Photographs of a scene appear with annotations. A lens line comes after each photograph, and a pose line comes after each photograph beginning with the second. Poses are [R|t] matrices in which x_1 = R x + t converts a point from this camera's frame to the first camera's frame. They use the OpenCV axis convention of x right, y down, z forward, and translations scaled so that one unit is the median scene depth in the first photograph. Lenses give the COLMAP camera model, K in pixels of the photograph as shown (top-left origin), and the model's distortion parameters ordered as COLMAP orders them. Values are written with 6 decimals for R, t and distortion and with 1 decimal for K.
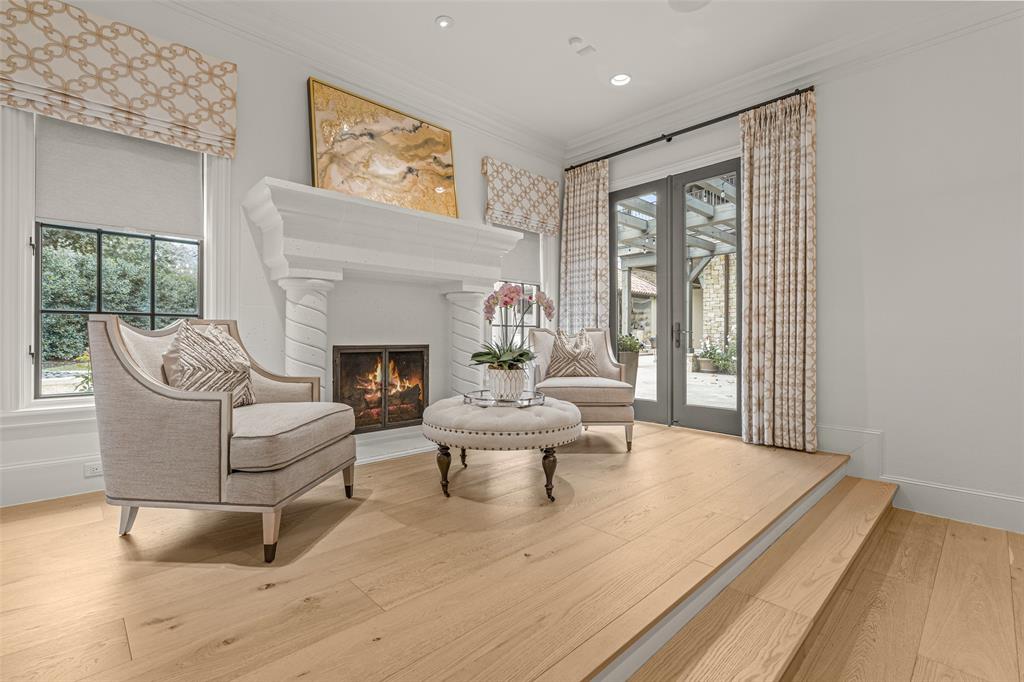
lens RADIAL K [[467.8, 0, 516.5], [0, 467.8, 331.3], [0, 0, 1]] dist [-0.002371, 0.000721]
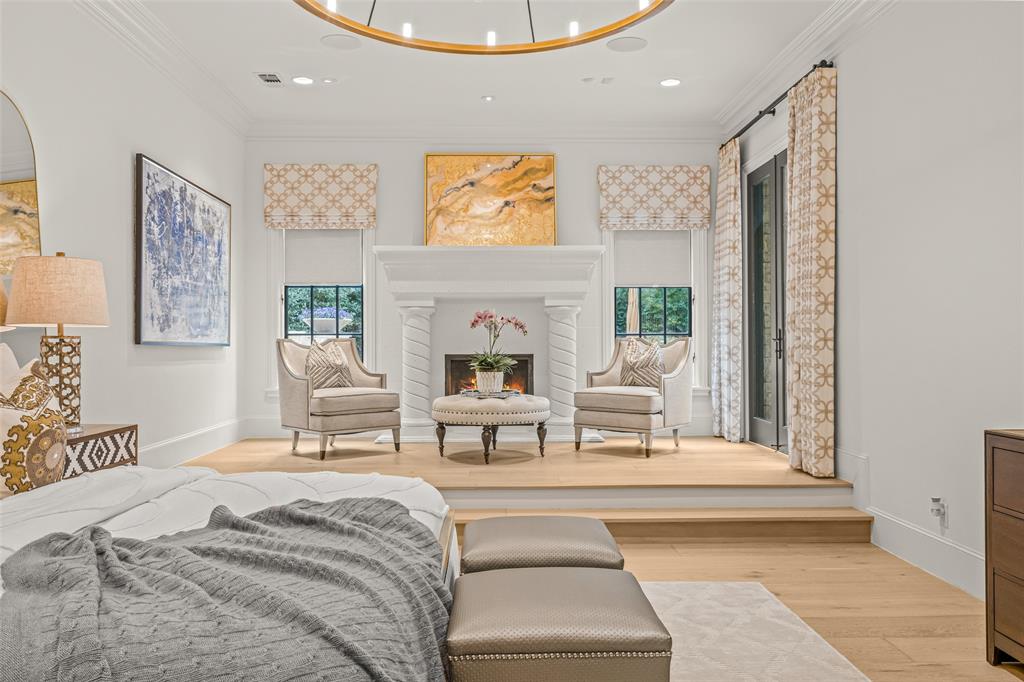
lens RADIAL K [[865.8, 0, 509.3], [0, 865.8, 344.0], [0, 0, 1]] dist [-0.005418, 0.000314]
pose [[0.731504, -0.006756, -0.681803, 1.304585], [0.013268, 0.999903, 0.004327, -0.005892], [0.681708, -0.012211, 0.731523, -0.601215]]
